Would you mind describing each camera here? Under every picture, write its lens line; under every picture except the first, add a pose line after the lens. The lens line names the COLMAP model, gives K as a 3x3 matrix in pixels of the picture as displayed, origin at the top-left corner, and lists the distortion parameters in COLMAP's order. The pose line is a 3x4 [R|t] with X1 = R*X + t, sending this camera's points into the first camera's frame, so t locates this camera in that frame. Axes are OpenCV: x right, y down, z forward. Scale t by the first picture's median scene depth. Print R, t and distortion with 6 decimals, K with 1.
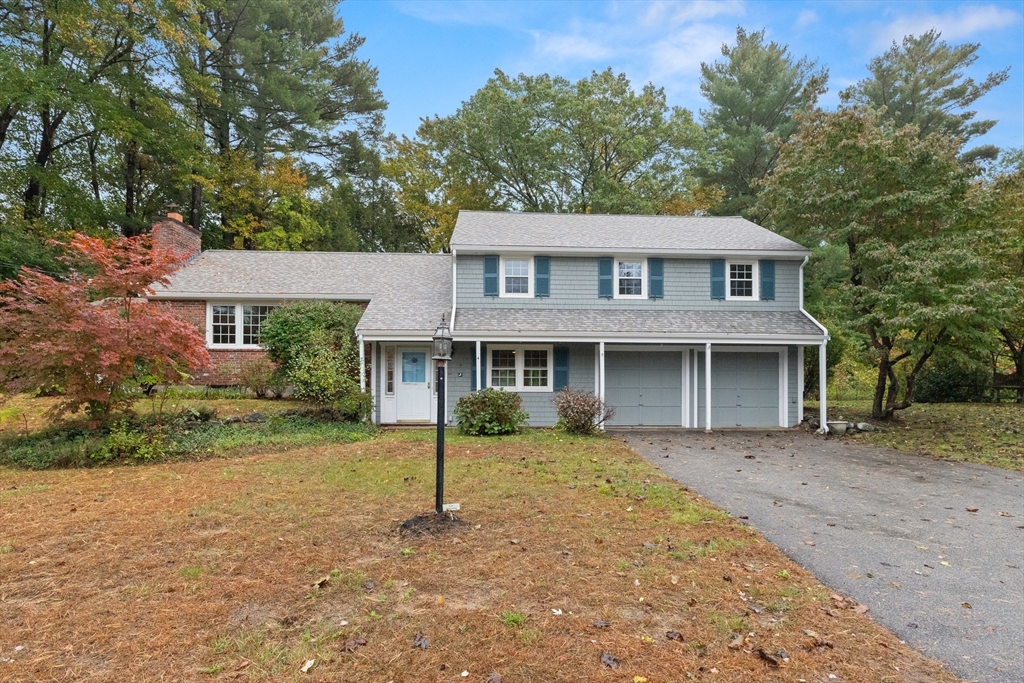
lens RADIAL K [[579.9, 0, 511.9], [0, 579.9, 339.4], [0, 0, 1]] dist [-0.003871, -0.000039]
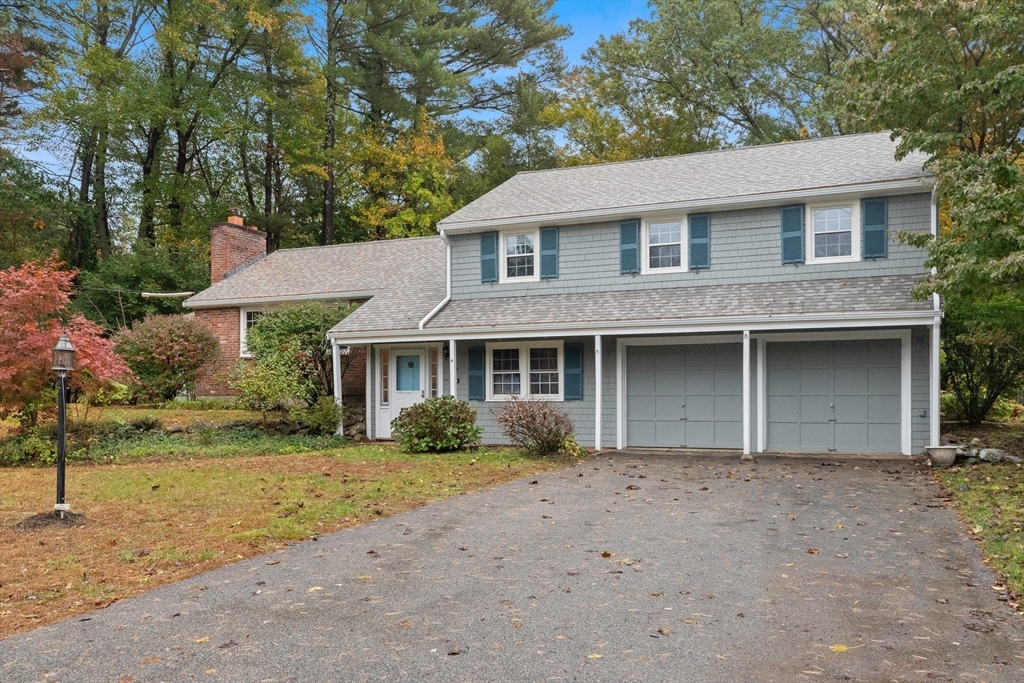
lens RADIAL K [[801.2, 0, 512.6], [0, 801.2, 347.0], [0, 0, 1]] dist [-0.013334, 0.003608]
pose [[0.897892, -0.033666, -0.438926, 0.472745], [0.041941, 0.999078, 0.009167, 0.005536], [0.438213, -0.026640, 0.898476, 0.013197]]
